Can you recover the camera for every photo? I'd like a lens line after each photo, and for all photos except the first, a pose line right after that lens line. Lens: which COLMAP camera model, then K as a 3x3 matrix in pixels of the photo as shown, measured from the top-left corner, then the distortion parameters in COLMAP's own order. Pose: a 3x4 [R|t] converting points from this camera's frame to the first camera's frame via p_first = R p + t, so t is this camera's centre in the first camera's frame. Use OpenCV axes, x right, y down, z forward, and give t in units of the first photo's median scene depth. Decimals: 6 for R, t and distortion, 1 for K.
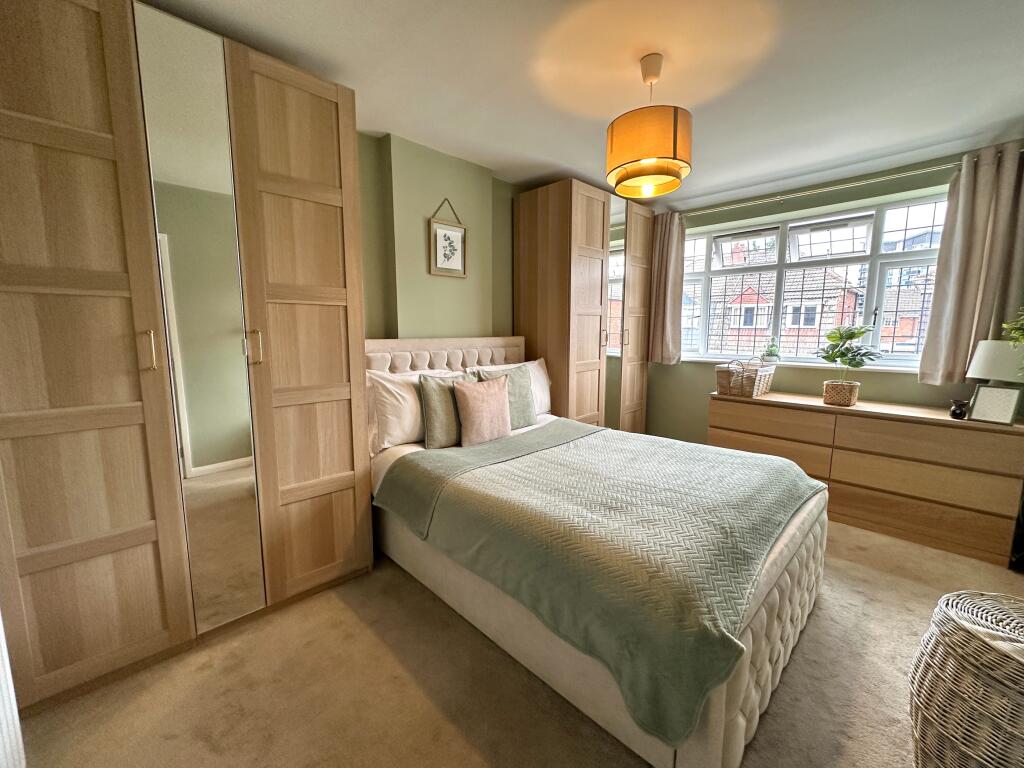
lens RADIAL K [[409.9, 0, 509.9], [0, 409.9, 380.5], [0, 0, 1]] dist [-0.000837, -0.000170]
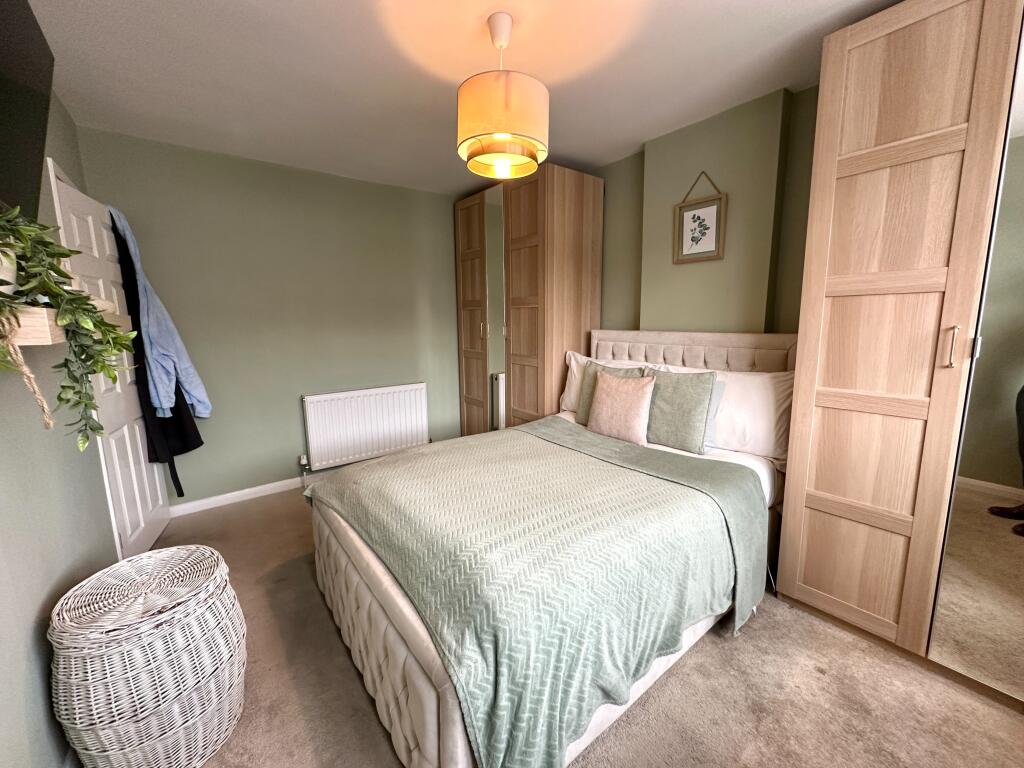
lens RADIAL K [[411.6, 0, 546.0], [0, 411.6, 386.4], [0, 0, 1]] dist [-0.000019, -0.000045]
pose [[-0.082366, 0.151895, -0.984959, 0.800398], [-0.127022, 0.978657, 0.161545, -0.095606], [0.988474, 0.138417, -0.061314, 0.783342]]
